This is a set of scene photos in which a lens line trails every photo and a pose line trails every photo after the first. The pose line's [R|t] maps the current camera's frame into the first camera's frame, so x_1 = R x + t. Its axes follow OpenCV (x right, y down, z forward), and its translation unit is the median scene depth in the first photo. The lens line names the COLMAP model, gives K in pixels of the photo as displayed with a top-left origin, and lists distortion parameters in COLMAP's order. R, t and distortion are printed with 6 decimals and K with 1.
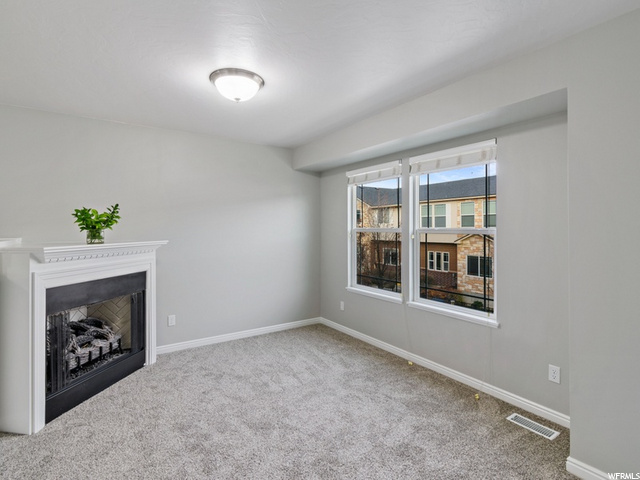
lens RADIAL K [[326.6, 0, 319.5], [0, 326.6, 234.8], [0, 0, 1]] dist [0.001010, -0.000563]
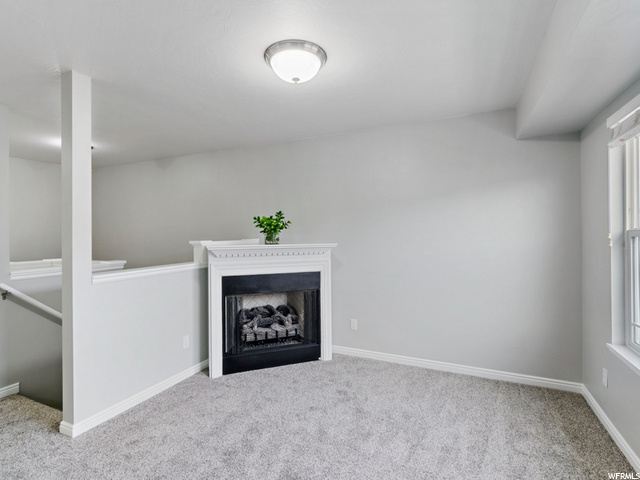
lens RADIAL K [[326.6, 0, 319.6], [0, 326.6, 237.9], [0, 0, 1]] dist [0.001010, -0.000563]
pose [[0.515062, 0.017222, -0.856980, 0.406891], [-0.009496, 0.999851, 0.014386, -0.014919], [0.857100, 0.000728, 0.515149, 0.486014]]
